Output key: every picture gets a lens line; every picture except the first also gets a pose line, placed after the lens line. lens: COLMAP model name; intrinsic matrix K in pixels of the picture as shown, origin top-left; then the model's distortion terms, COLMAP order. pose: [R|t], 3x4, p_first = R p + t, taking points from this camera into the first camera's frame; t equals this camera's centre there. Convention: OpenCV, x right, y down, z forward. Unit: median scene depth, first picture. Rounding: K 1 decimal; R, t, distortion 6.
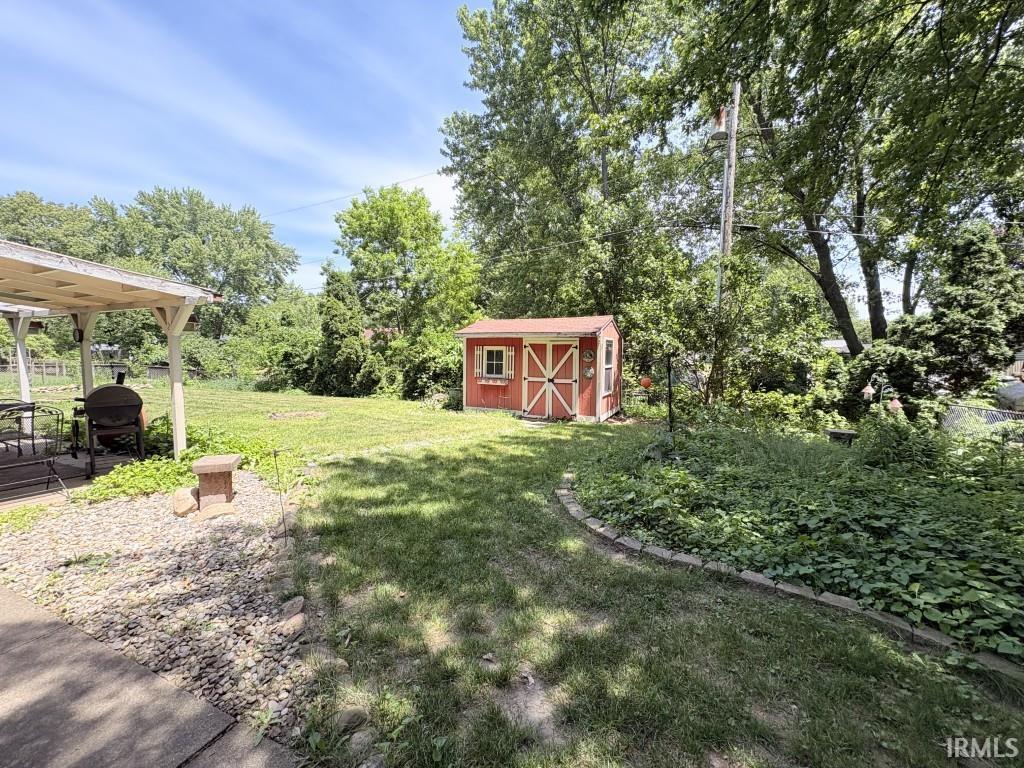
lens RADIAL K [[414.6, 0, 510.9], [0, 414.6, 381.2], [0, 0, 1]] dist [-0.000315, 0.000547]
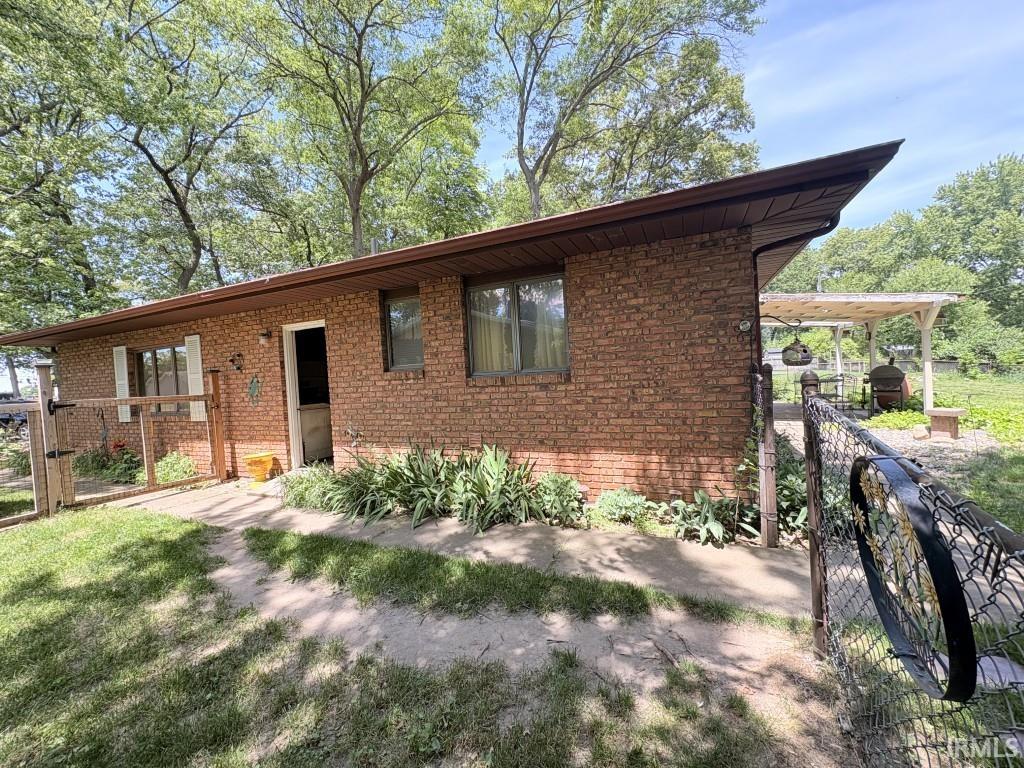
lens RADIAL K [[414.6, 0, 510.7], [0, 414.6, 381.3], [0, 0, 1]] dist [-0.000315, 0.000547]
pose [[0.039644, 0.016550, -0.999077, 0.512879], [-0.017638, 0.999719, 0.015861, 0.064808], [0.999058, 0.016993, 0.039925, -0.446768]]
